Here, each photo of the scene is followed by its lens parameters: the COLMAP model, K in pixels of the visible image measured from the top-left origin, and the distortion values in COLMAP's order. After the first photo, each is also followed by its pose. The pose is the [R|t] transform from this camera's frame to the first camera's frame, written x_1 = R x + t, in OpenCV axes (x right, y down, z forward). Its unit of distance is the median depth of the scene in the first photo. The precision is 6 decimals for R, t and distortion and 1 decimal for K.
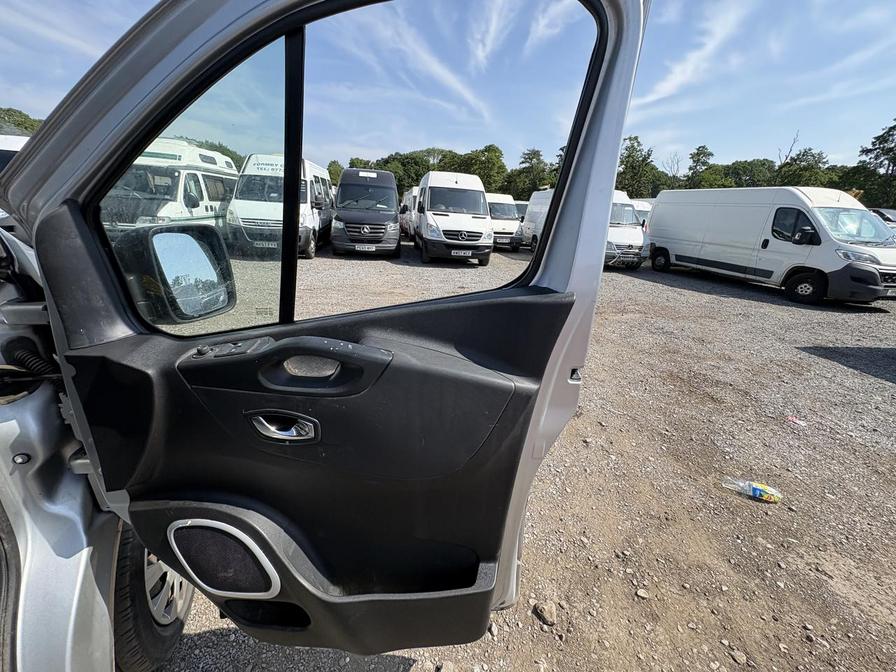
lens RADIAL K [[357.8, 0, 446.3], [0, 357.8, 338.3], [0, 0, 1]] dist [0.001215, 0.000044]
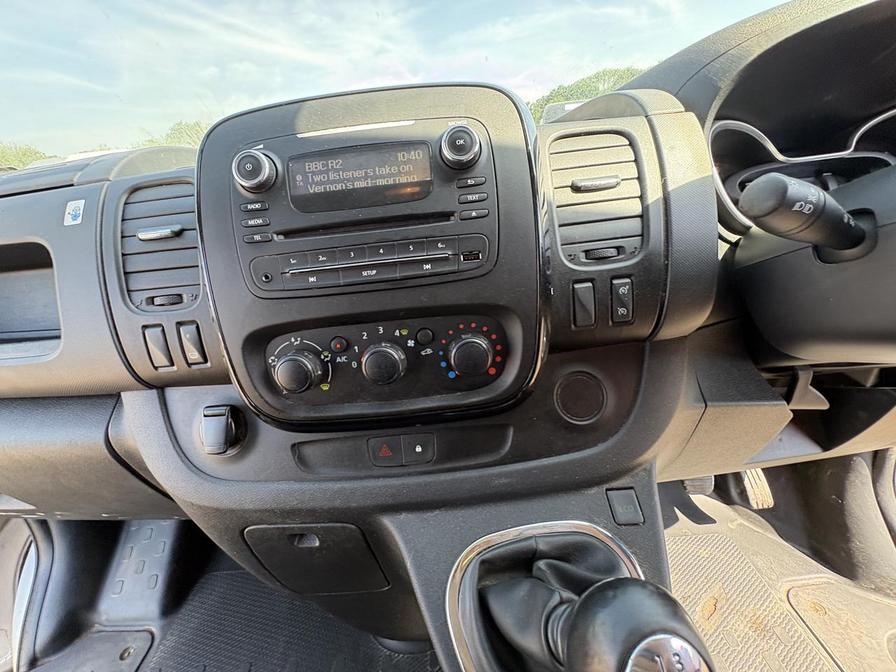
lens RADIAL K [[357.8, 0, 446.6], [0, 357.8, 333.2], [0, 0, 1]] dist [0.001215, 0.000044]
pose [[0.916521, 0.044282, -0.397529, -0.134734], [0.000537, 0.993716, 0.111933, 0.011851], [0.399987, -0.102803, 0.910737, -0.006285]]
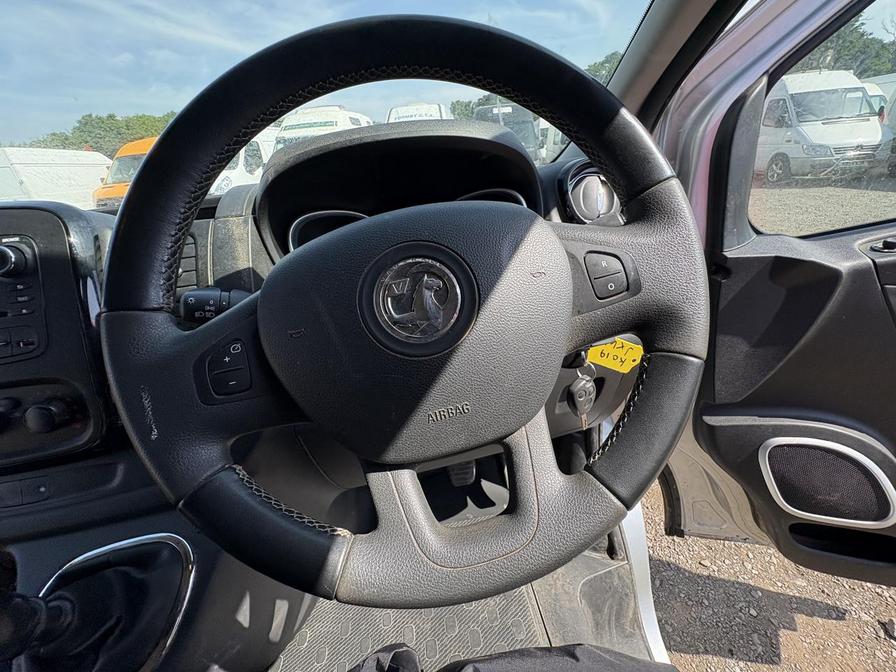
lens RADIAL K [[357.8, 0, 448.4], [0, 357.8, 337.0], [0, 0, 1]] dist [0.001215, 0.000044]
pose [[0.959243, -0.003424, -0.282561, -0.094102], [0.040819, 0.991118, 0.126563, 0.005697], [0.279618, -0.132939, 0.950863, -0.002148]]
